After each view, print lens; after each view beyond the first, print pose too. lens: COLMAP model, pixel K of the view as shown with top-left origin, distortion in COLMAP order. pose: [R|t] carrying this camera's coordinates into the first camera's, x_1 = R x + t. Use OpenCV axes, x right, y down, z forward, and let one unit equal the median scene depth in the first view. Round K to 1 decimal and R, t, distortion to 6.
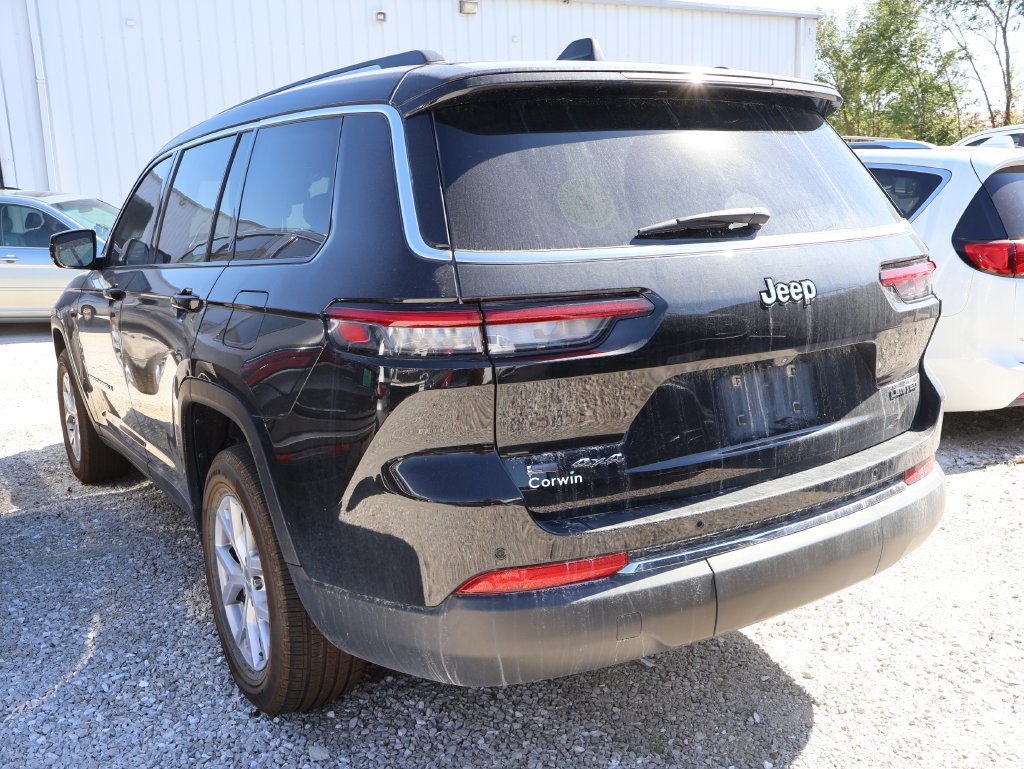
lens RADIAL K [[958.3, 0, 511.0], [0, 958.3, 386.3], [0, 0, 1]] dist [0.001332, 0.000000]
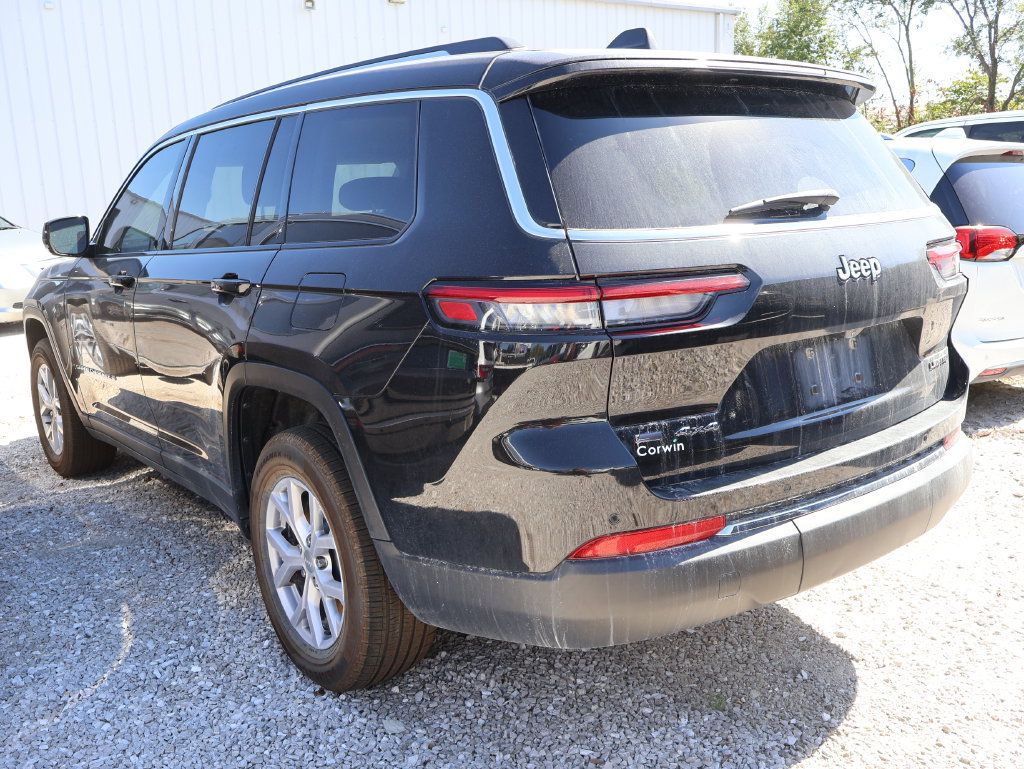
lens RADIAL K [[958.3, 0, 513.5], [0, 958.3, 382.8], [0, 0, 1]] dist [0.001332, 0.000000]
pose [[0.996128, -0.015721, 0.086497, -0.154553], [0.015282, 0.999867, 0.005735, 0.013575], [-0.086576, -0.004391, 0.996236, -0.024485]]
